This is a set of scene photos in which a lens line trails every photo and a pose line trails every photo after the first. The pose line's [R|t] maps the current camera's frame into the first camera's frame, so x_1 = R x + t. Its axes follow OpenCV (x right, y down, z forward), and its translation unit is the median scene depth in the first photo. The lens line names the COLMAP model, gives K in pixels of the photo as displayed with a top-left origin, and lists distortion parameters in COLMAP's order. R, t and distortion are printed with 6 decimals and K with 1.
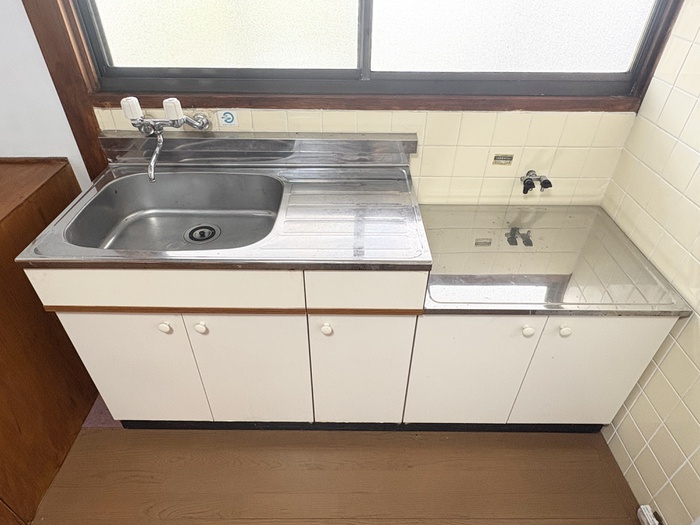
lens RADIAL K [[436.9, 0, 345.5], [0, 436.9, 263.3], [0, 0, 1]] dist [-0.006025, -0.001229]
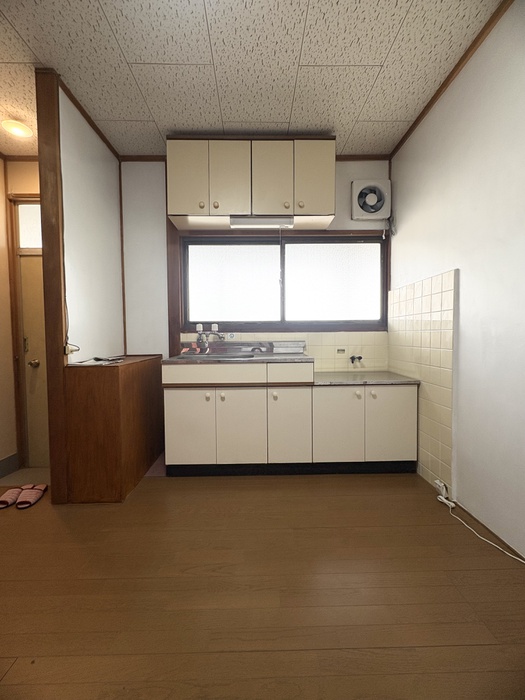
lens RADIAL K [[338.8, 0, 264.4], [0, 338.8, 351.0], [0, 0, 1]] dist [-0.004546, -0.000122]
pose [[0.999578, -0.014303, 0.025270, -0.127431], [0.026425, 0.808821, -0.587460, 0.927182], [-0.012036, 0.587880, 0.808858, -0.576092]]
